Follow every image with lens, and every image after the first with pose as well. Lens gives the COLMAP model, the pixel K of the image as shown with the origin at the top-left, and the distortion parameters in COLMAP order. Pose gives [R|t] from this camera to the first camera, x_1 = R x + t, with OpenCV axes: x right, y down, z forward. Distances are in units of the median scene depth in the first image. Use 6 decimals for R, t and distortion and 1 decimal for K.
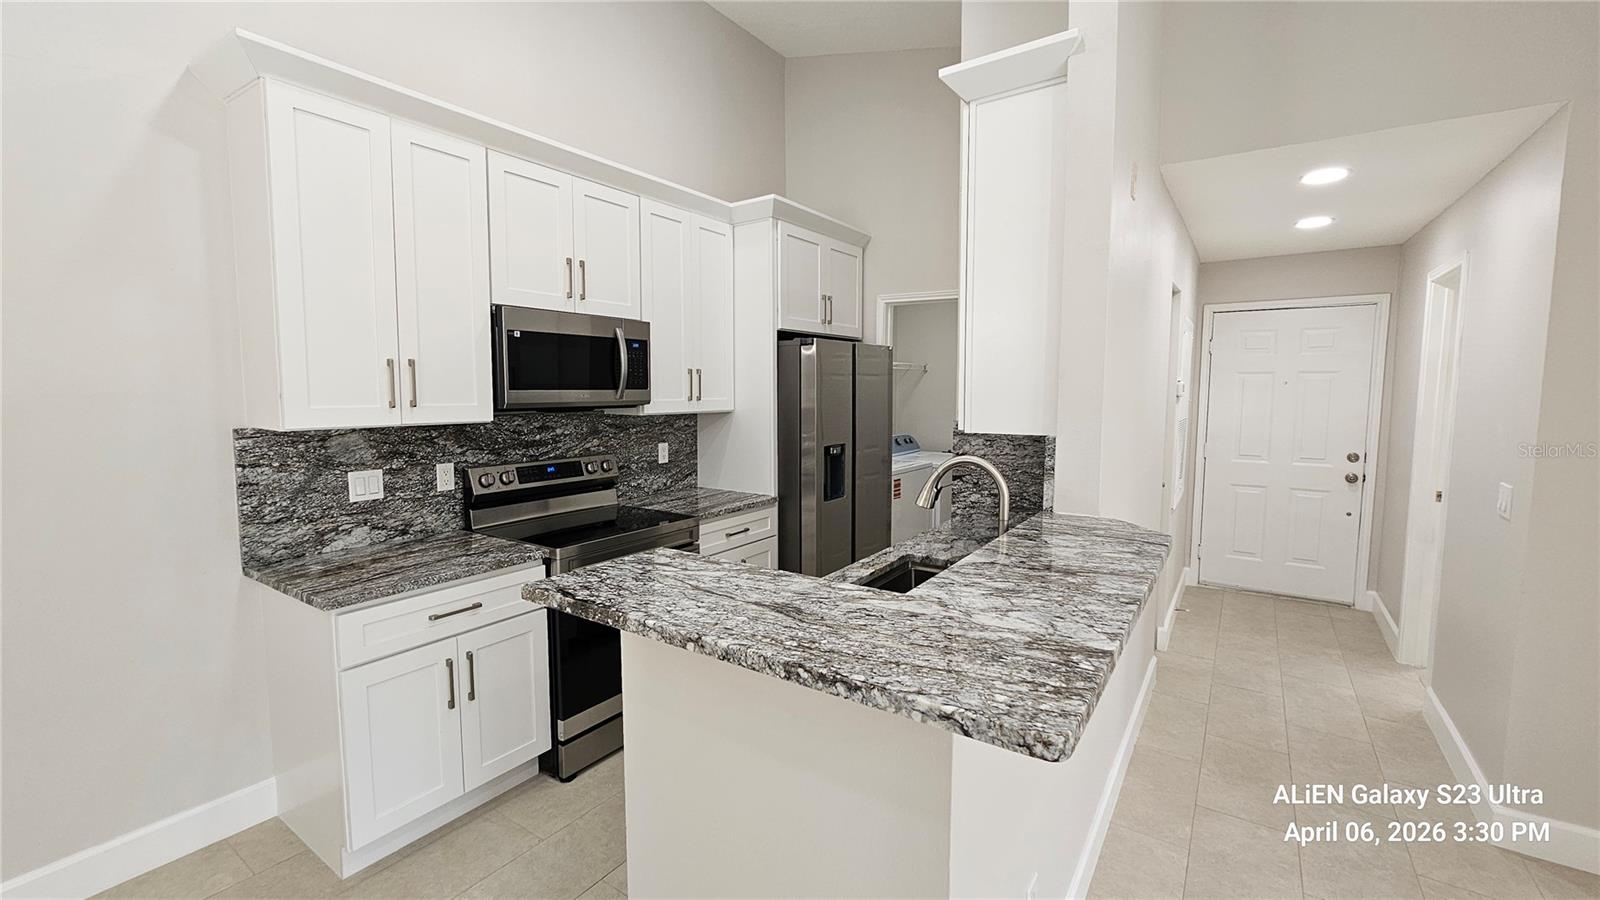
lens RADIAL K [[652.9, 0, 804.7], [0, 652.9, 444.4], [0, 0, 1]] dist [0.001004, -0.001242]
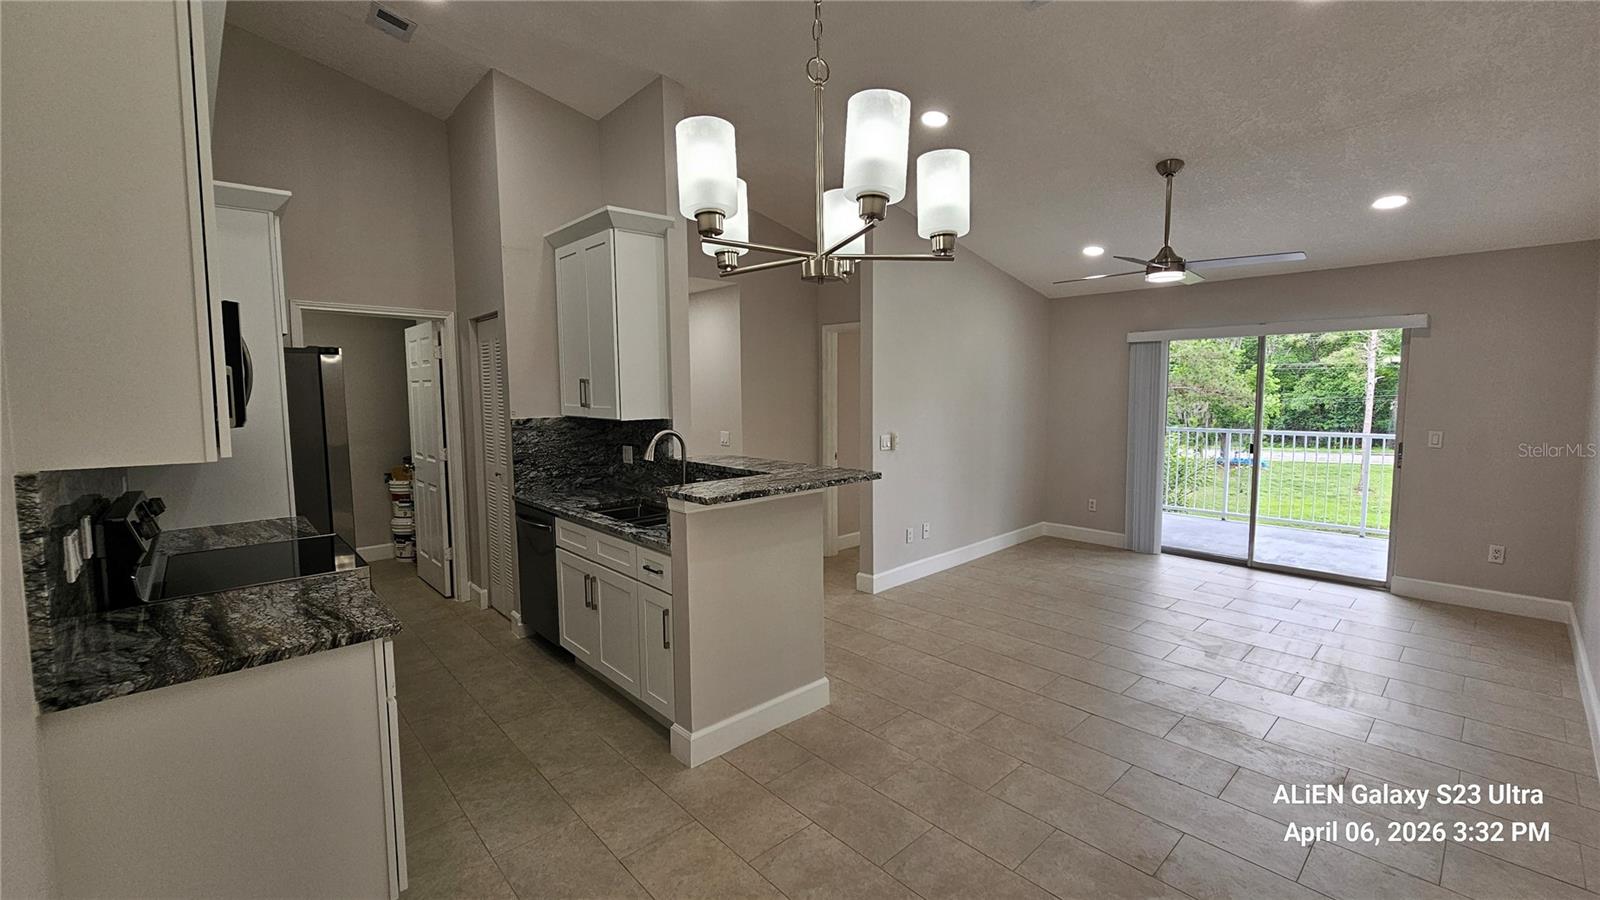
lens RADIAL K [[652.9, 0, 804.7], [0, 652.9, 443.4], [0, 0, 1]] dist [0.001004, -0.001242]
pose [[0.228092, -0.083766, 0.970030, -0.975634], [0.095840, 0.993385, 0.063247, -0.016285], [-0.968911, 0.078542, 0.234611, 0.114570]]
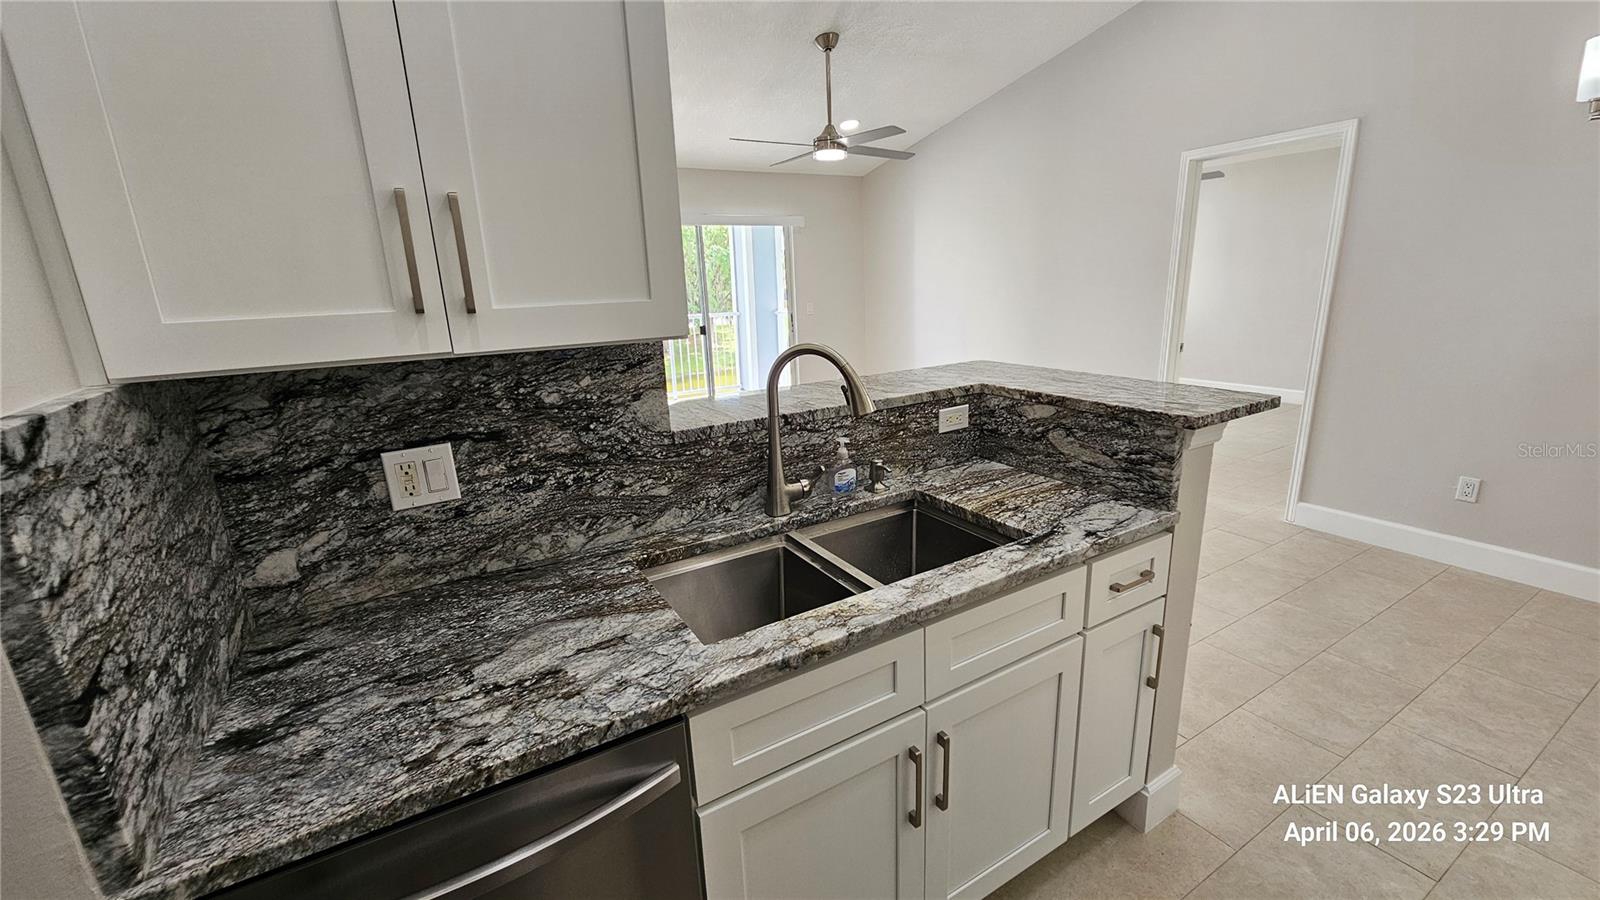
lens RADIAL K [[652.9, 0, 802.9], [0, 652.9, 445.7], [0, 0, 1]] dist [0.001004, -0.001242]
pose [[-0.902912, -0.073715, 0.423458, -0.060804], [0.077403, 0.941193, 0.328884, -0.080939], [-0.422799, 0.329730, -0.844109, 1.102051]]
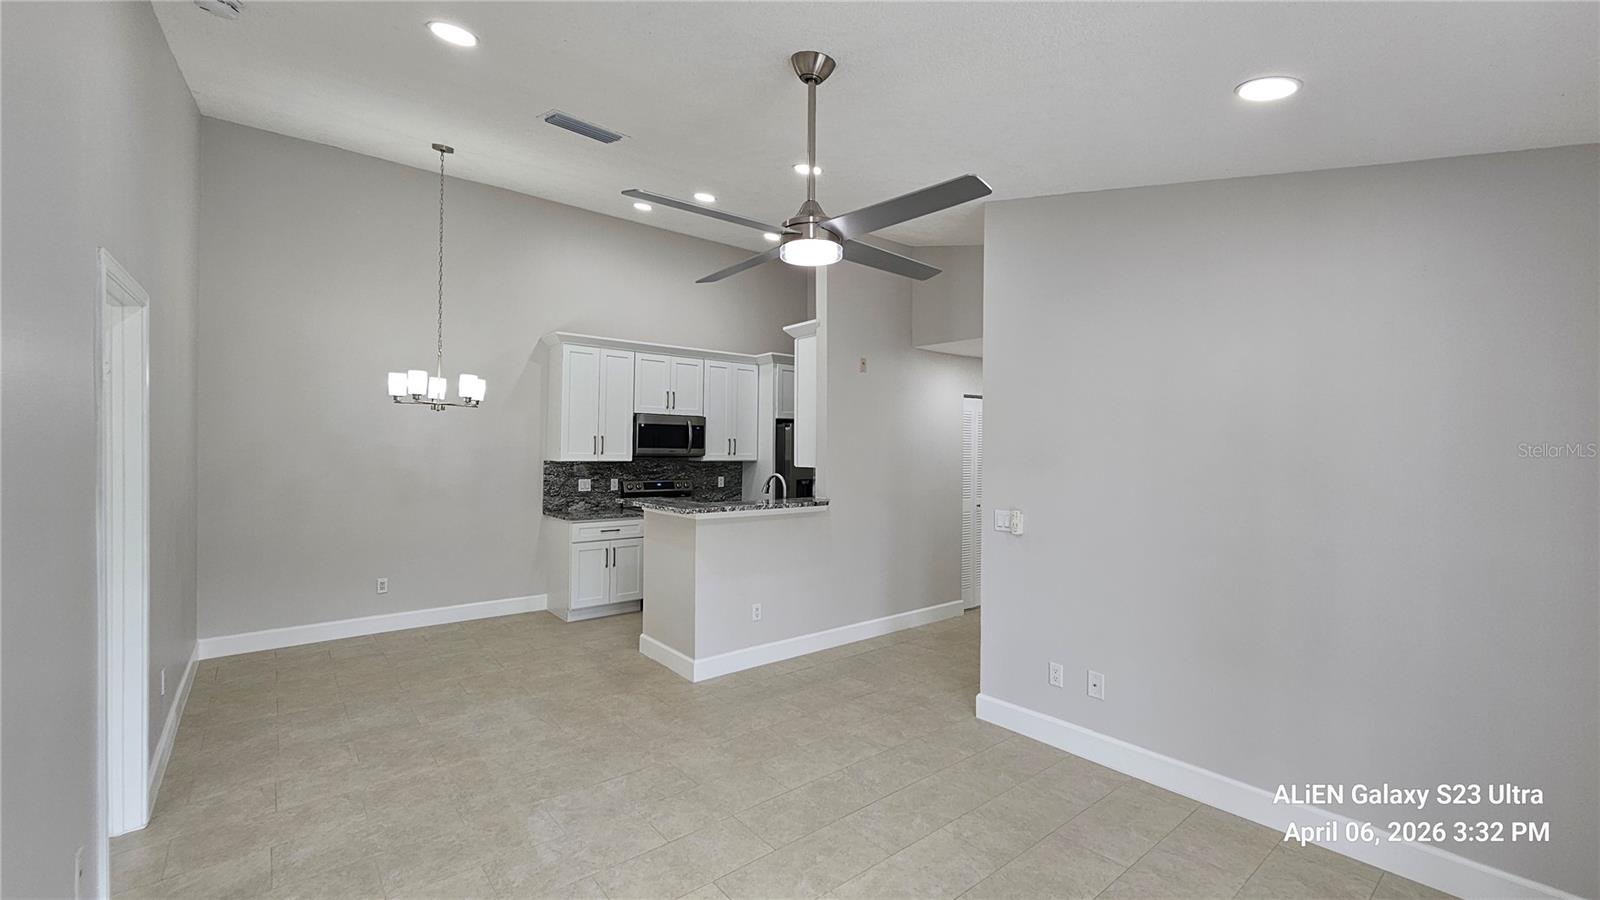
lens RADIAL K [[652.9, 0, 805.2], [0, 652.9, 446.6], [0, 0, 1]] dist [0.001004, -0.001242]
pose [[0.959262, 0.008219, -0.282399, 0.738712], [-0.034343, 0.995556, -0.087682, 0.091924], [0.280424, 0.093809, 0.955281, -1.020575]]
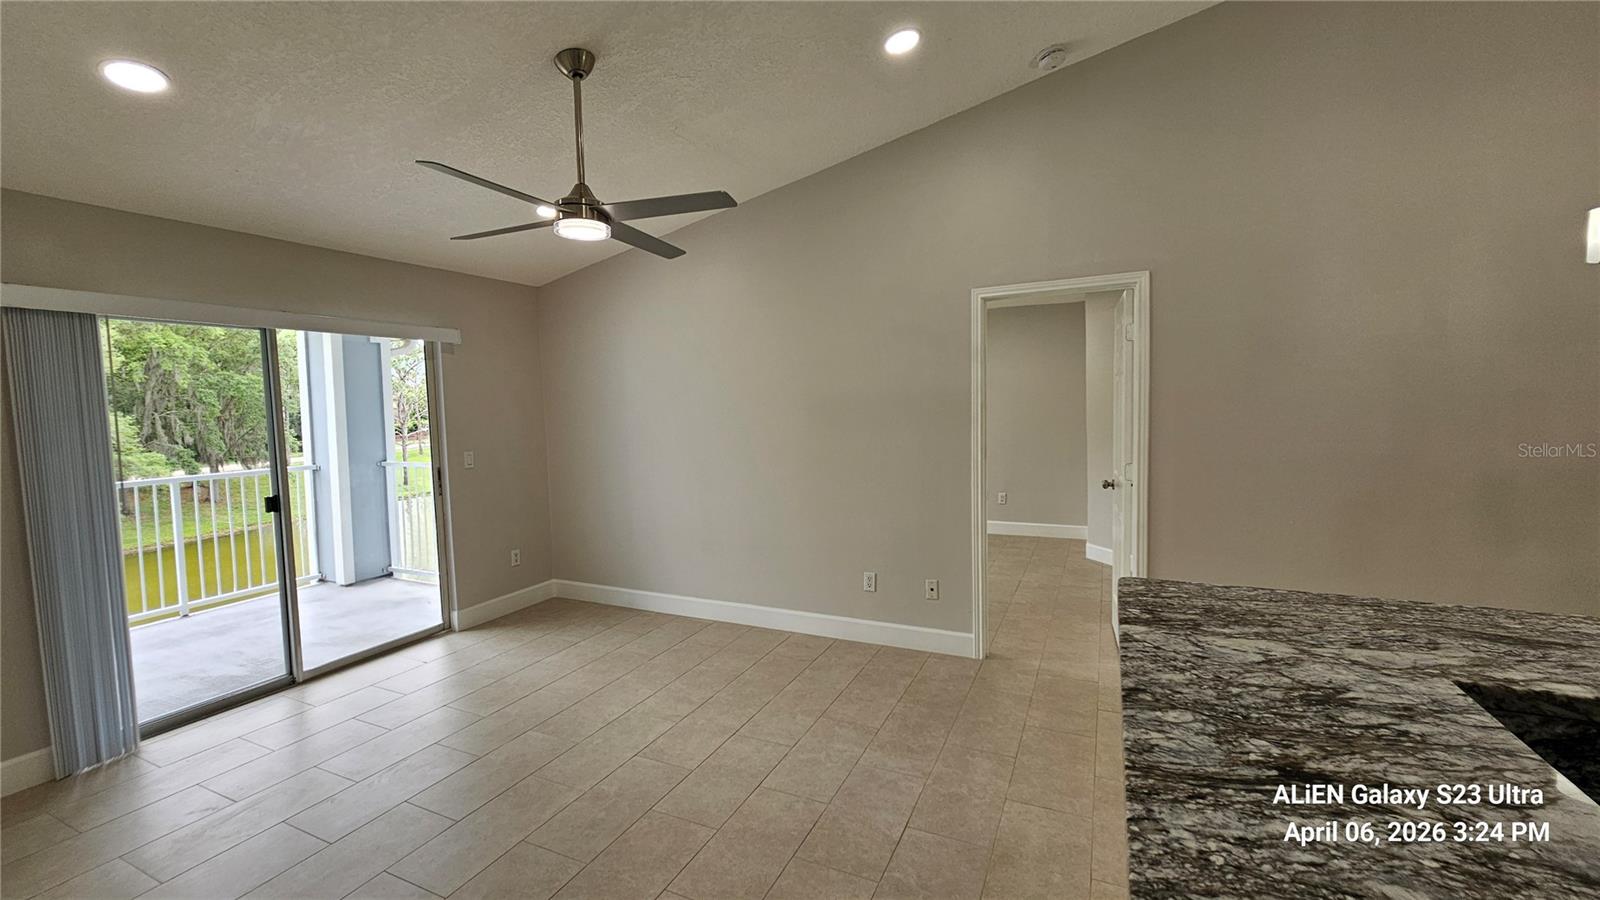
lens RADIAL K [[652.9, 0, 803.8], [0, 652.9, 441.2], [0, 0, 1]] dist [0.001004, -0.001242]
pose [[-0.986986, 0.032674, -0.157453, 0.381516], [0.008636, 0.988497, 0.150995, -0.049844], [0.160575, 0.147670, -0.975915, 0.639396]]
